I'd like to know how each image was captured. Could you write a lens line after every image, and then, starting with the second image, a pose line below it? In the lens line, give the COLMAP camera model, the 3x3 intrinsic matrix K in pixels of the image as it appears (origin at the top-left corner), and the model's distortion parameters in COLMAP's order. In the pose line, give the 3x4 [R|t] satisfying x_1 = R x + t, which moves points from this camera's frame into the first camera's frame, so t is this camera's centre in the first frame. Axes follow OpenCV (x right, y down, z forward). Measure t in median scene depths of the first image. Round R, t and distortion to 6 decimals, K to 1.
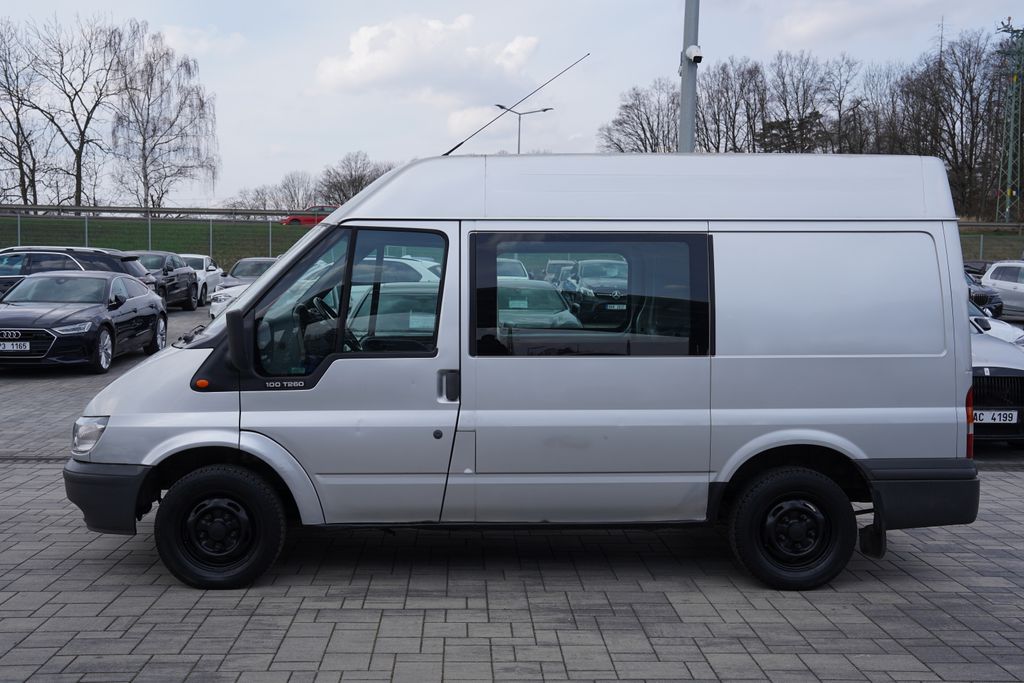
lens RADIAL K [[1049.7, 0, 504.8], [0, 1049.7, 335.4], [0, 0, 1]] dist [0.046134, 0.000000]
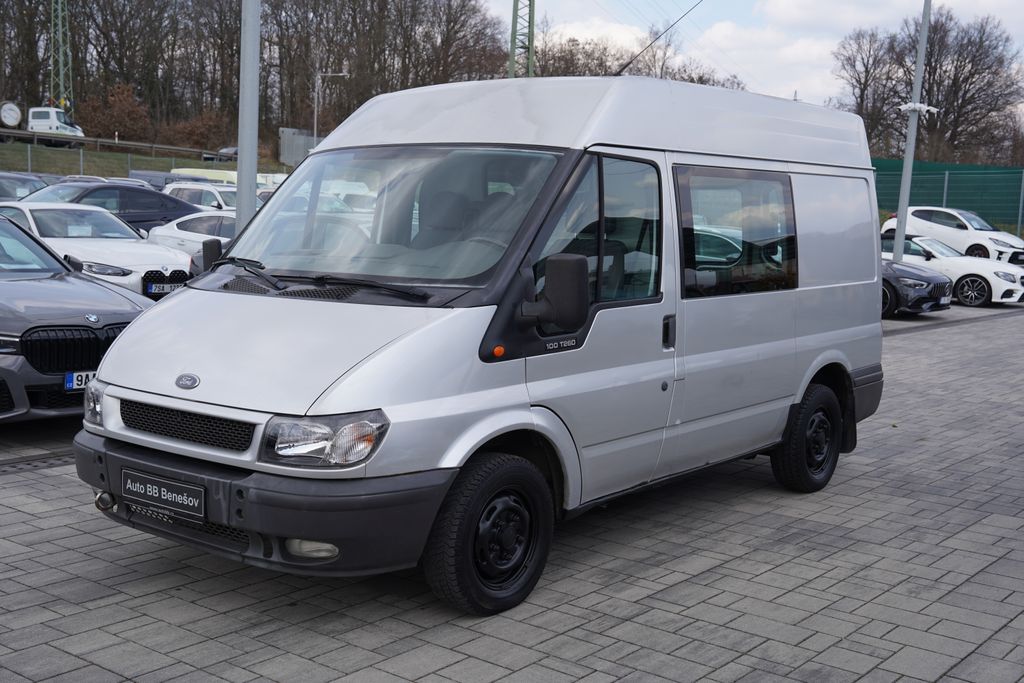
lens RADIAL K [[1143.2, 0, 510.3], [0, 1143.2, 343.3], [0, 0, 1]] dist [0.101348, 0.000000]
pose [[0.659332, -0.074982, 0.748103, -0.894872], [0.019093, 0.996364, 0.083037, -0.028896], [-0.751609, -0.040466, 0.658366, 0.442729]]
